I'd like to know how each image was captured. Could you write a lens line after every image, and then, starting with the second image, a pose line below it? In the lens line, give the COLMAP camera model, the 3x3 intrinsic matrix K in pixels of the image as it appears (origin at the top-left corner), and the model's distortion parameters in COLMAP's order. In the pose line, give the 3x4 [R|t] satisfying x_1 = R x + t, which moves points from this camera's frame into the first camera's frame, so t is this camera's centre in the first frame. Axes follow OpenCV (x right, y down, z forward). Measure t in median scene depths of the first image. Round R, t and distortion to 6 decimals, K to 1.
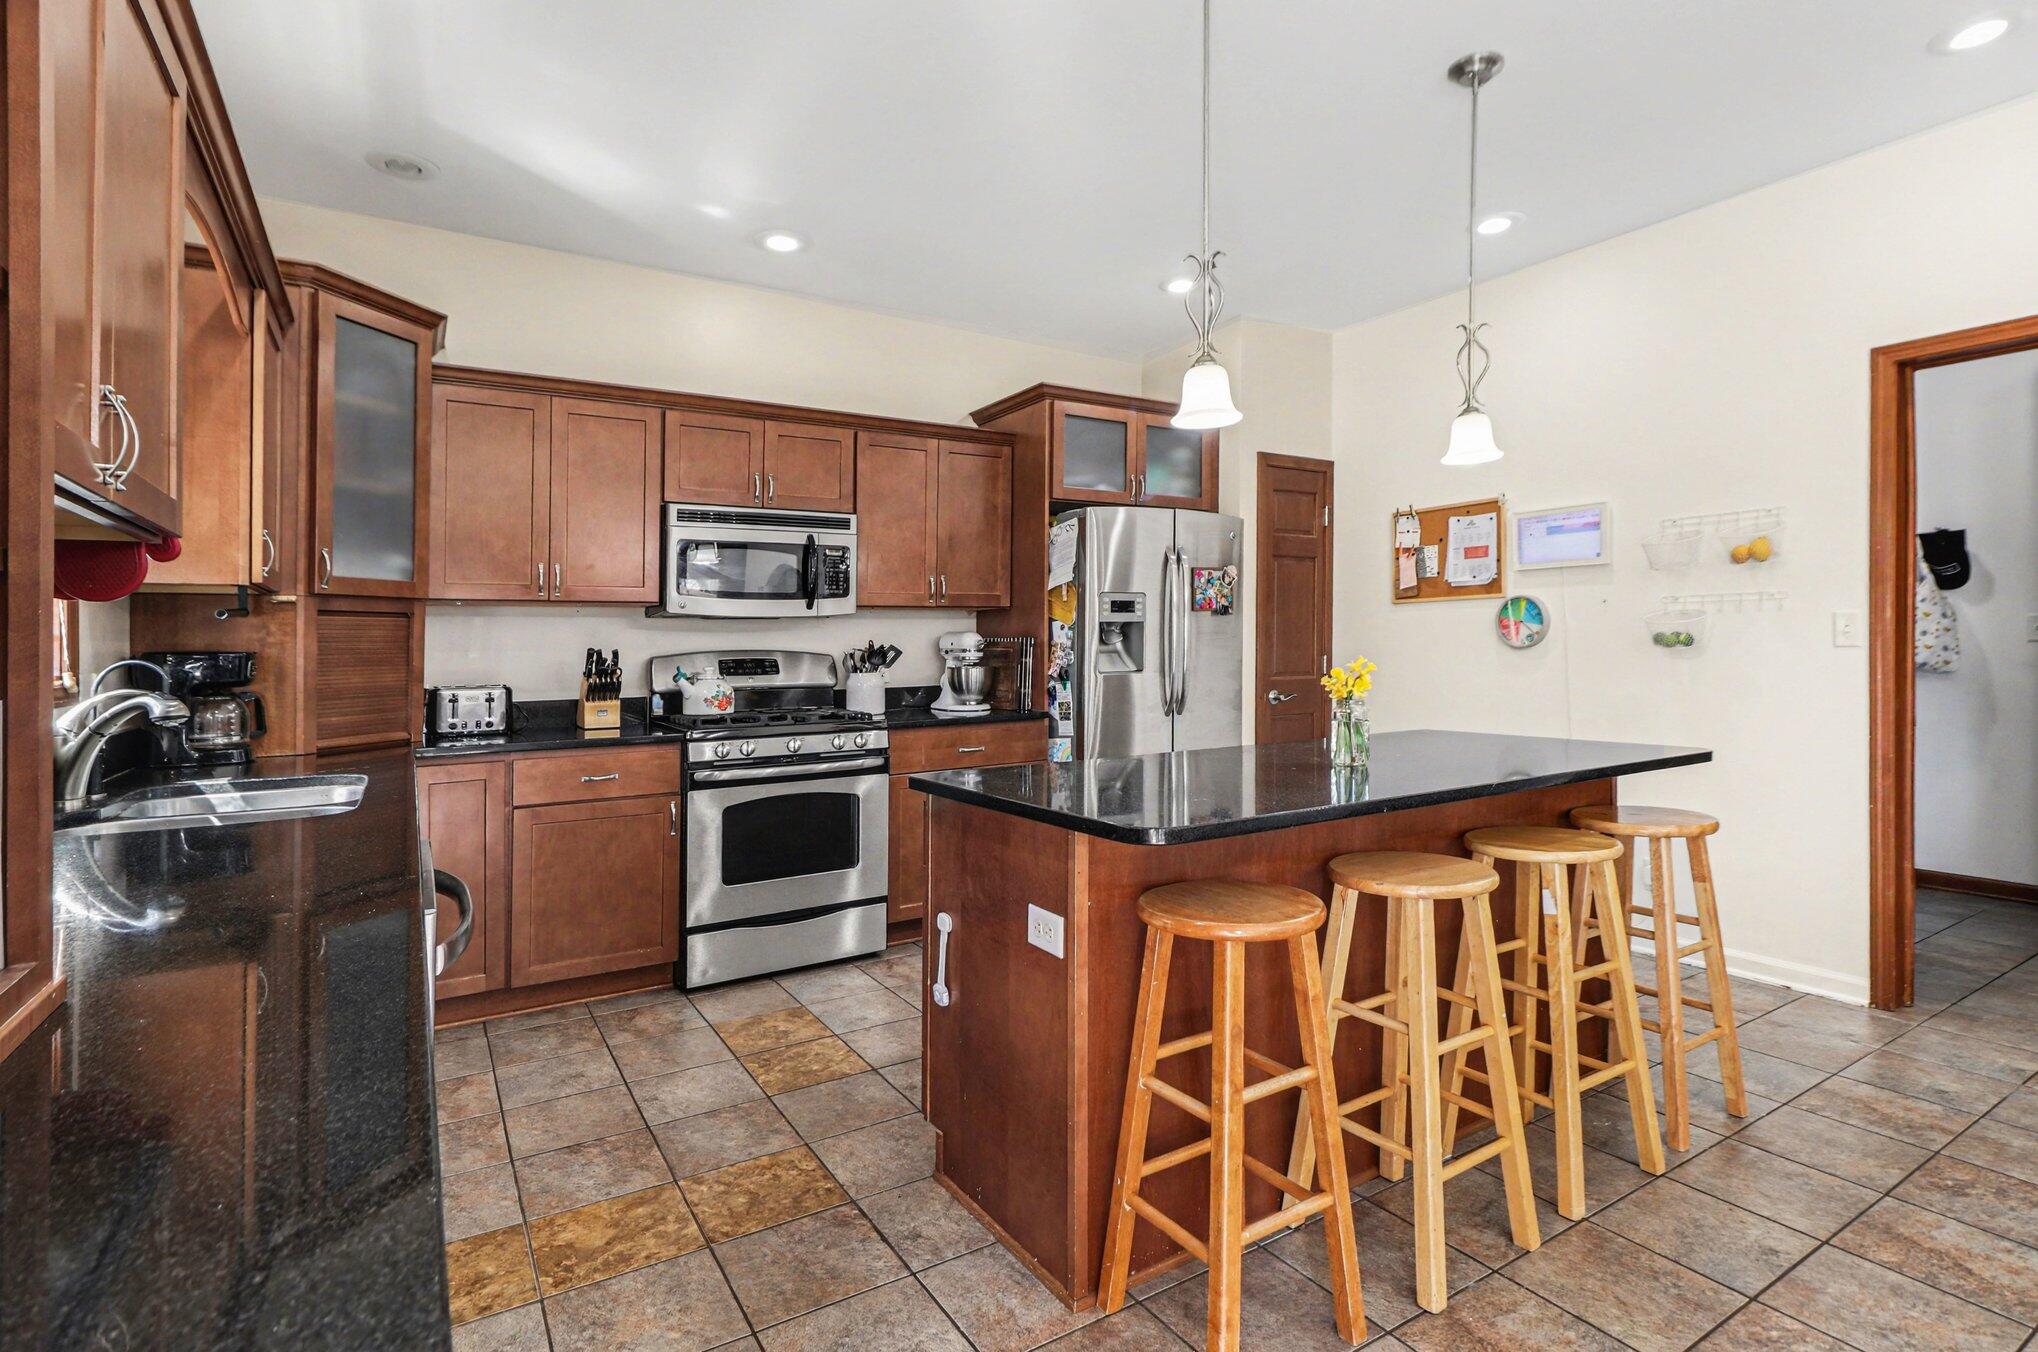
lens RADIAL K [[992.7, 0, 1019.0], [0, 992.7, 676.0], [0, 0, 1]] dist [0.032804, 0.000268]
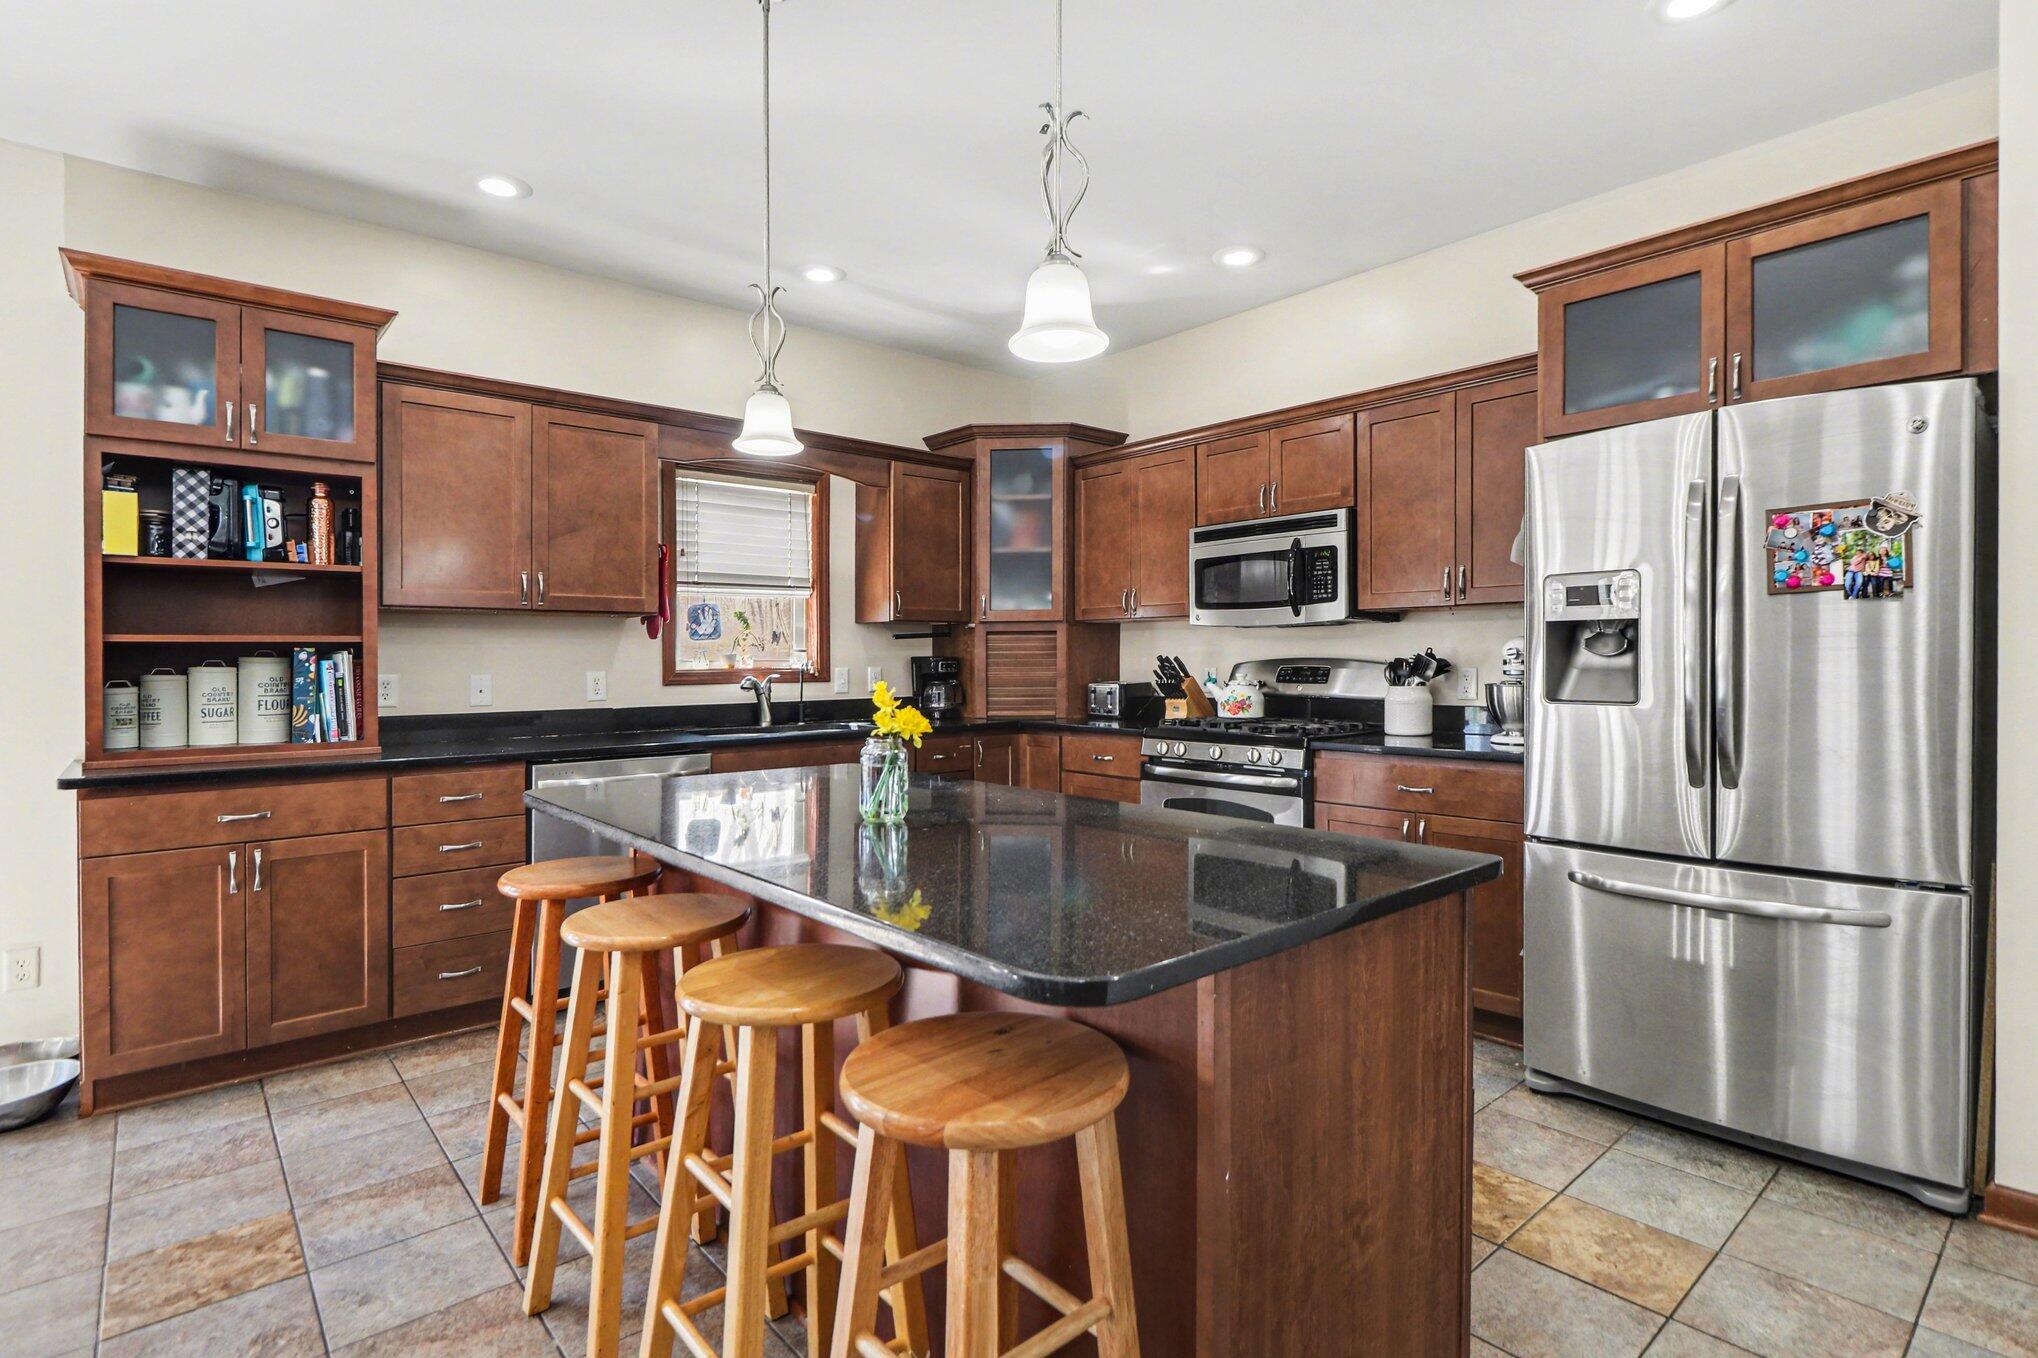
lens RADIAL K [[992.7, 0, 1019.0], [0, 992.7, 679.0], [0, 0, 1]] dist [0.032804, 0.000268]
pose [[0.161089, 0.036792, -0.986254, 0.696283], [-0.021101, 0.999205, 0.033828, -0.033889], [0.986714, 0.015362, 0.161738, 0.584963]]
